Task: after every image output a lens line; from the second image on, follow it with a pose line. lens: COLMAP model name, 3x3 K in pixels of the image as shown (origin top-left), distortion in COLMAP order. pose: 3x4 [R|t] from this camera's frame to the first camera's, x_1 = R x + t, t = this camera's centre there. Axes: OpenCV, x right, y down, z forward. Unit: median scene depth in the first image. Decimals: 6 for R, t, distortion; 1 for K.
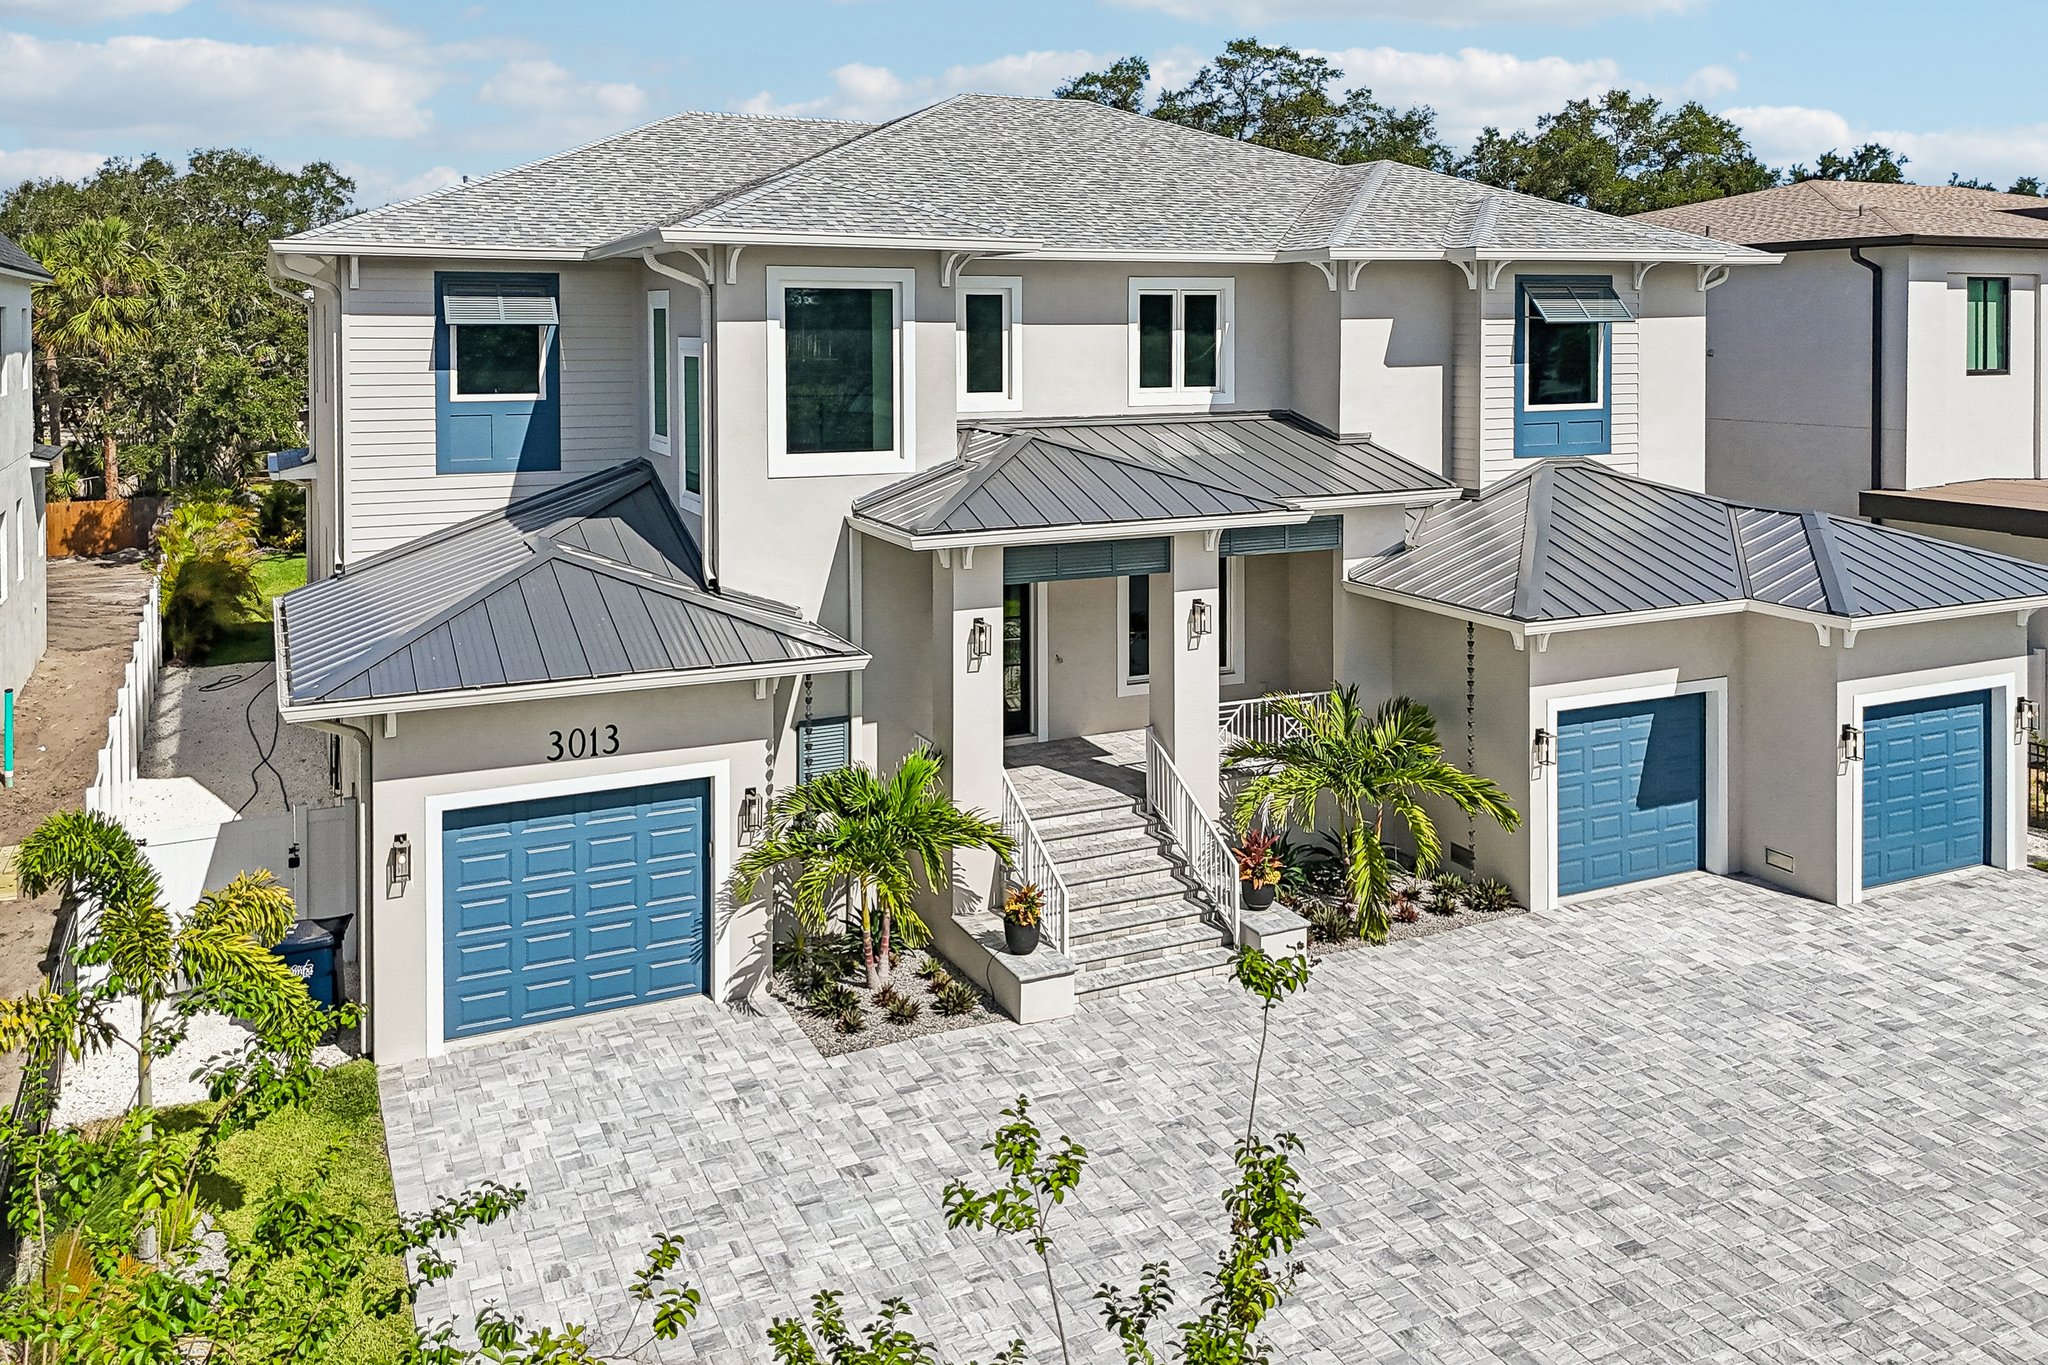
lens RADIAL K [[1597.3, 0, 1007.6], [0, 1597.3, 354.0], [0, 0, 1]] dist [0.046325, -0.021481]
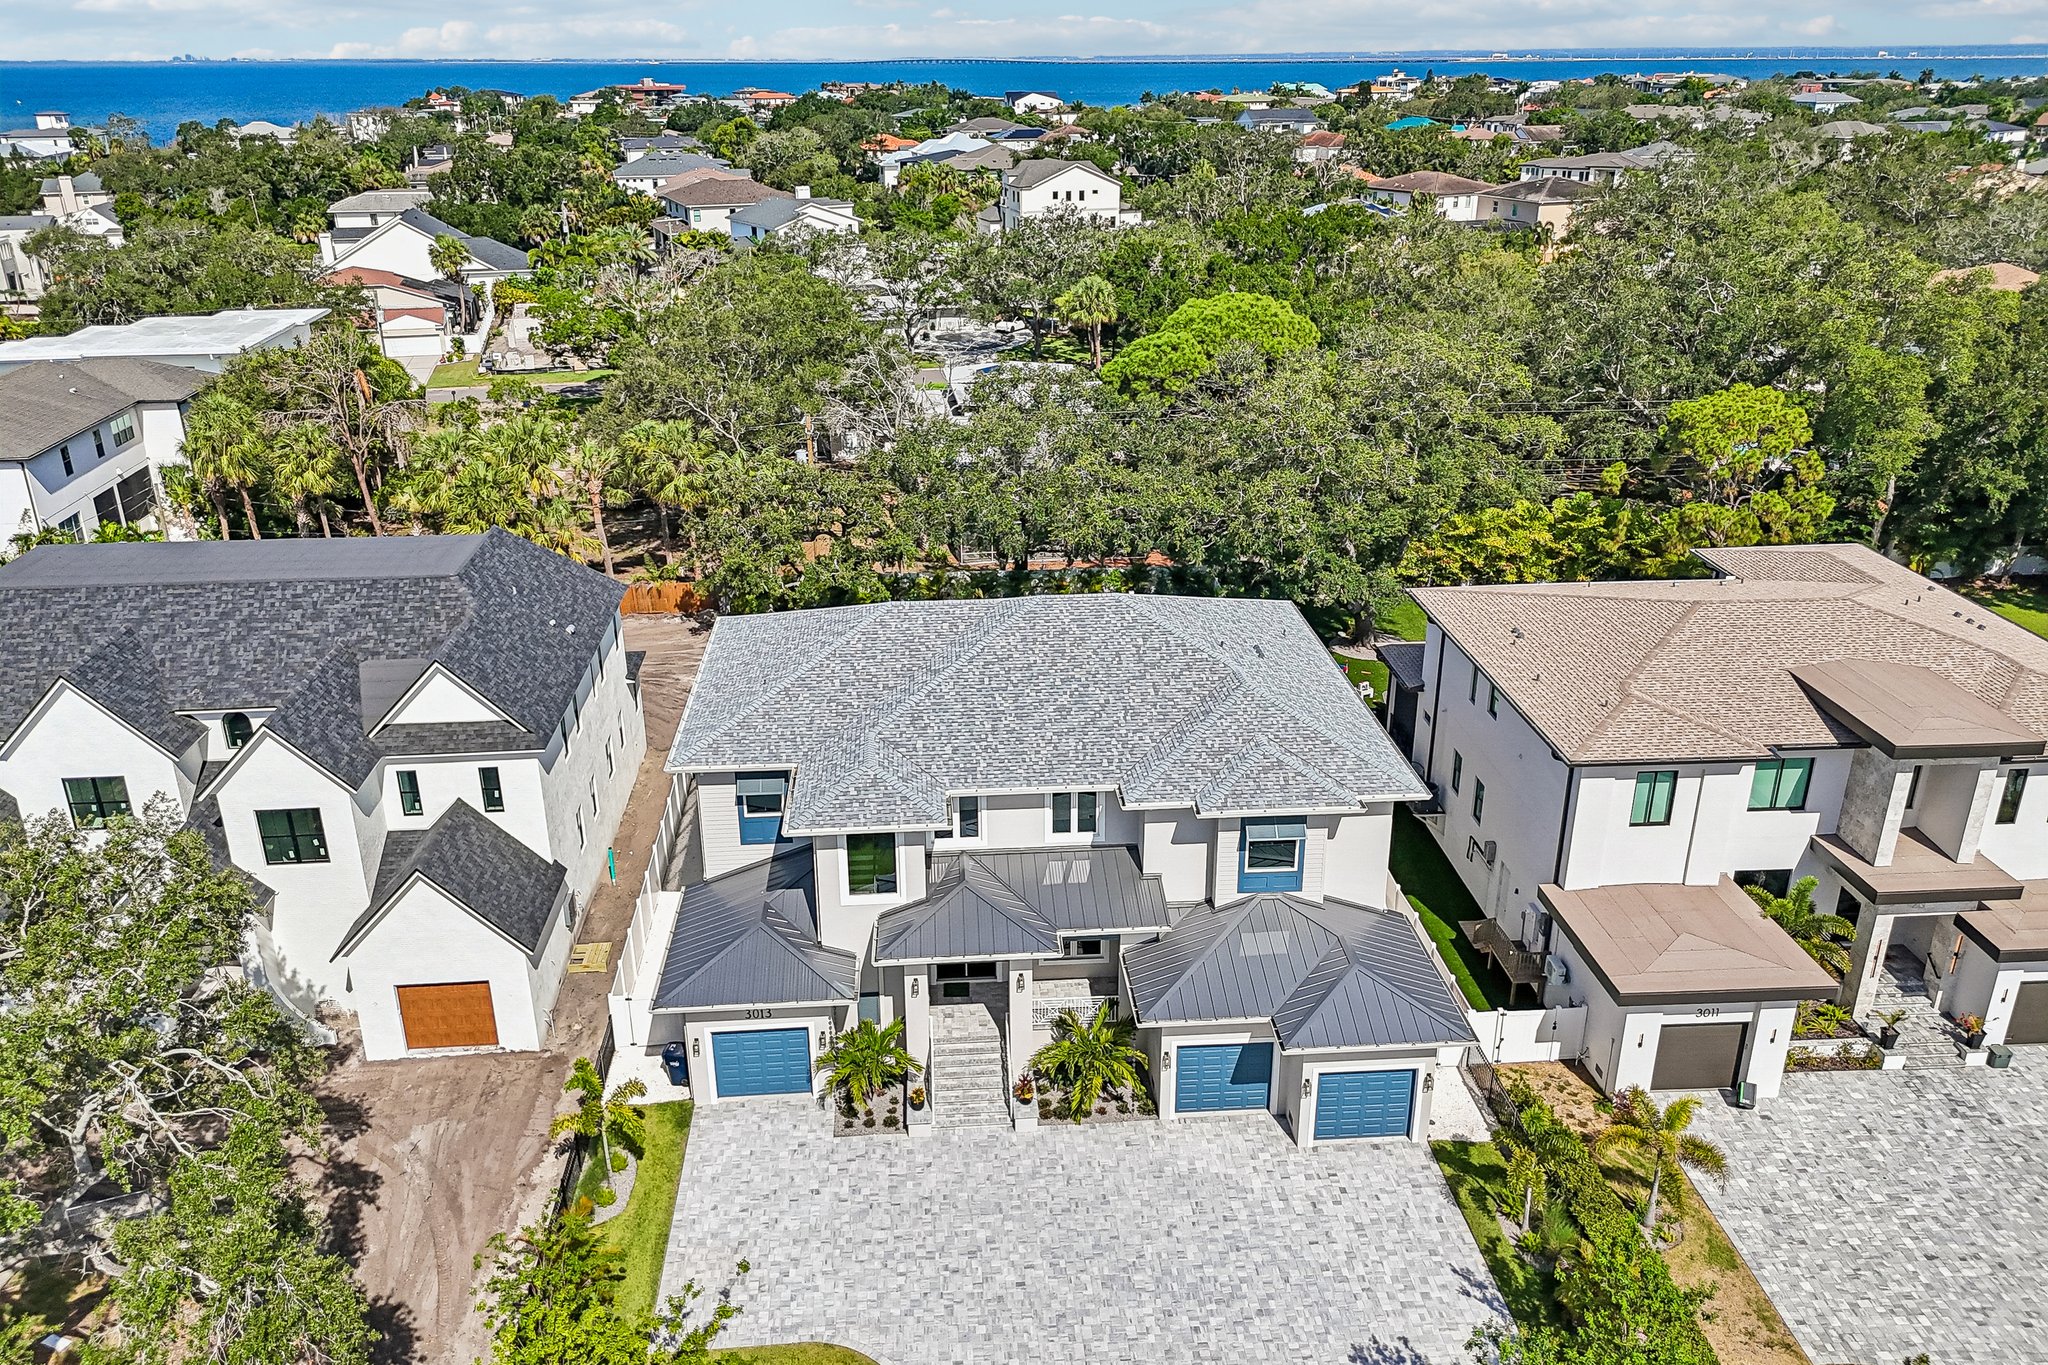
lens RADIAL K [[1524.6, 0, 1002.7], [0, 1524.6, 625.7], [0, 0, 1]] dist [0.062724, -0.066318]
pose [[0.931366, 0.119405, -0.343947, 0.725597], [0.002047, 0.942959, 0.332902, -0.963254], [0.364078, -0.310757, 0.877996, -0.715604]]
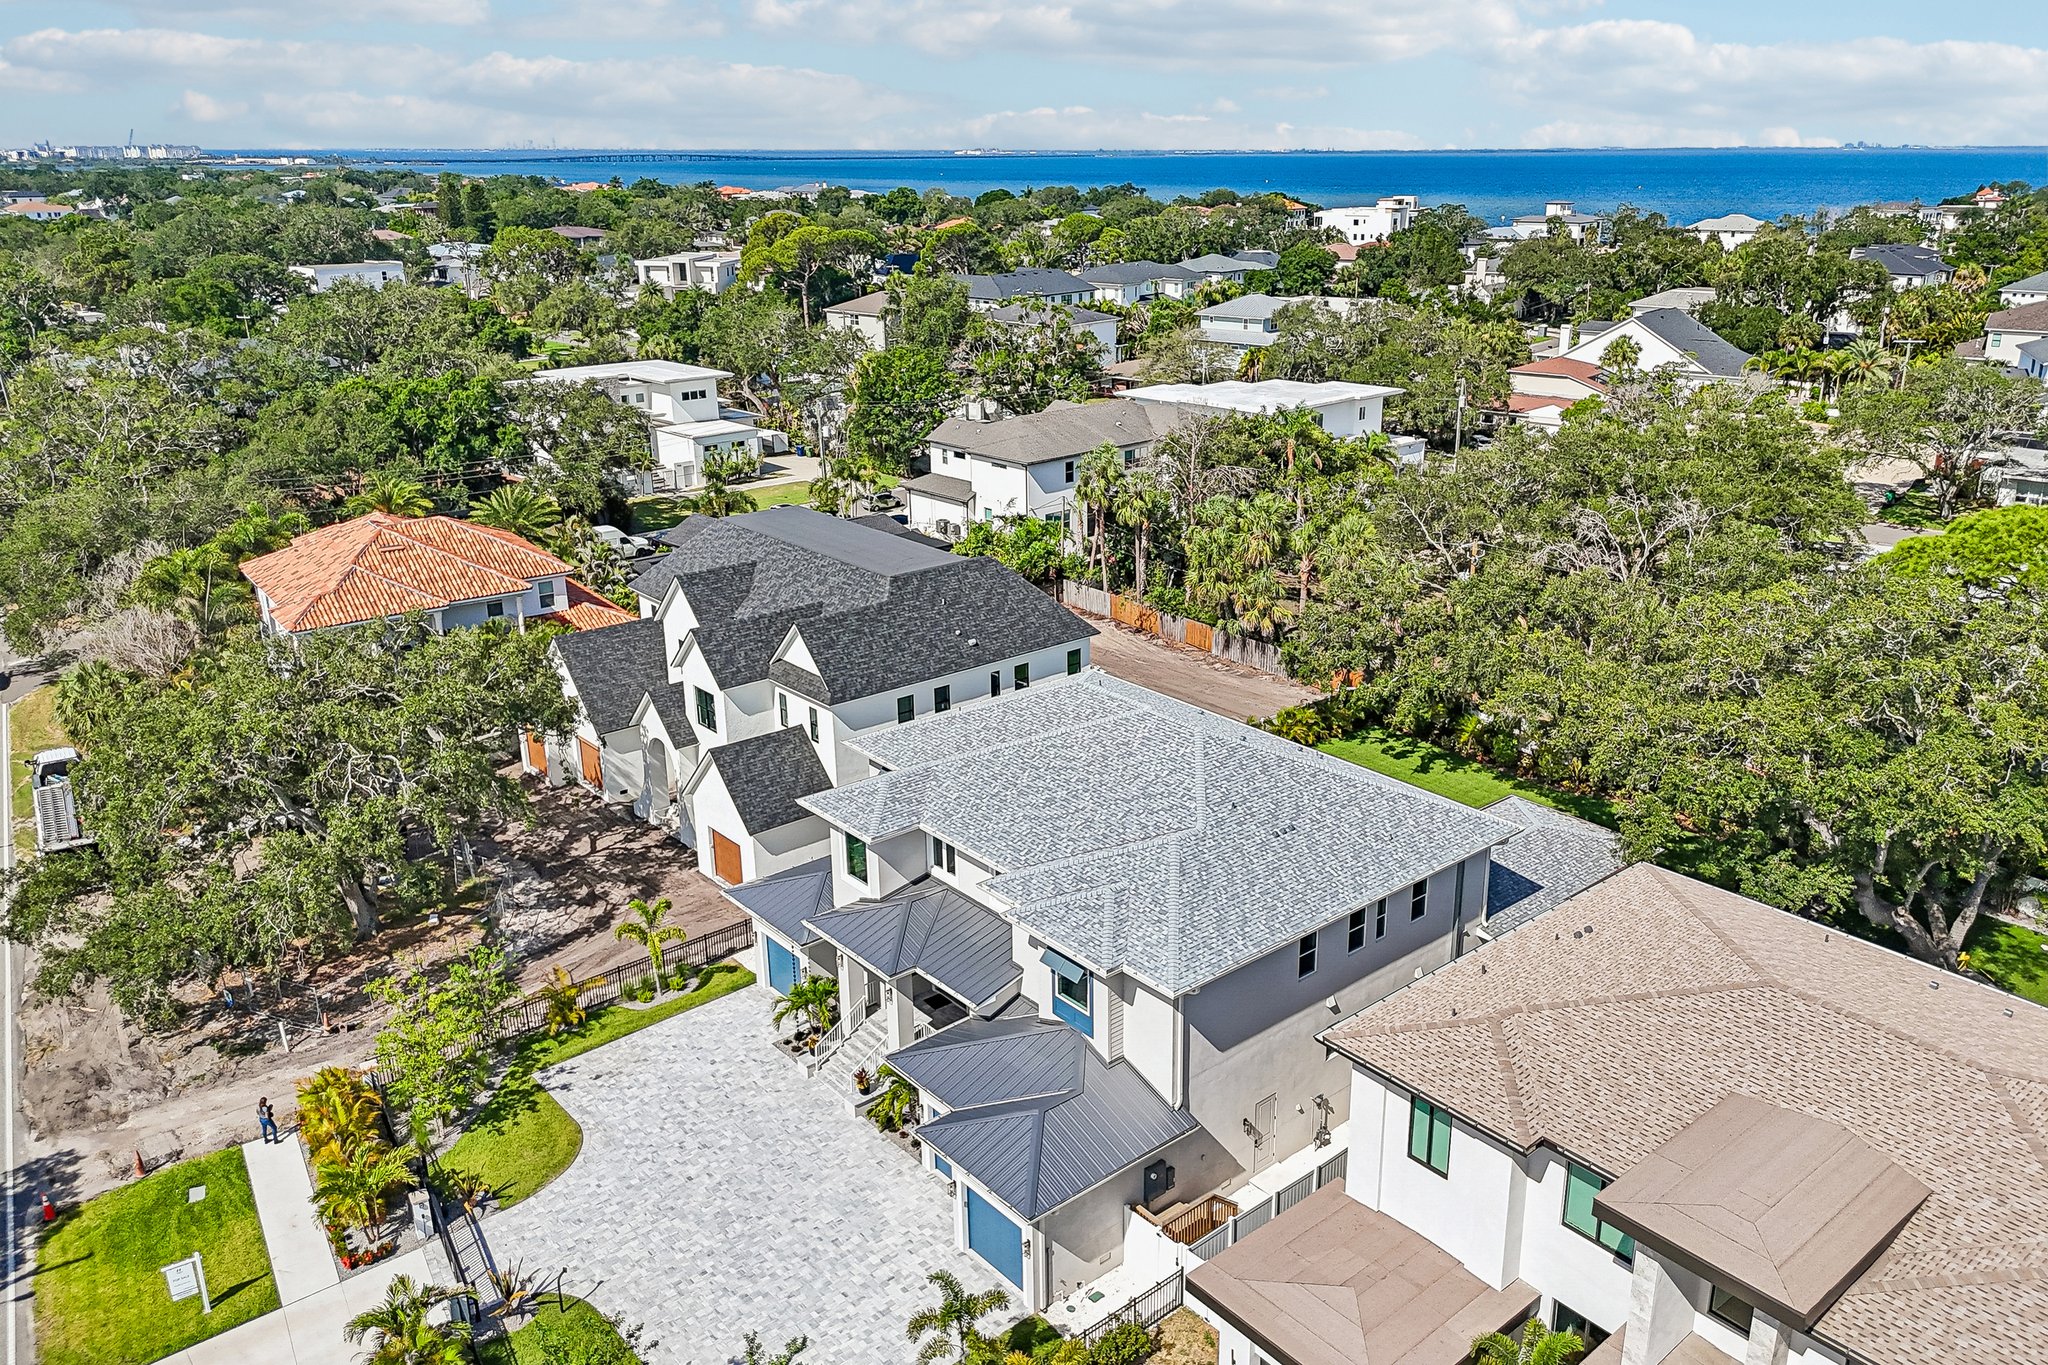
lens RADIAL K [[1524.6, 0, 1047.1], [0, 1524.6, 569.7], [0, 0, 1]] dist [0.062724, -0.066318]
pose [[0.271650, 0.251814, -0.928868, 2.228317], [-0.012355, 0.965995, 0.258266, -1.108908], [0.962317, -0.058682, 0.265524, 0.557747]]
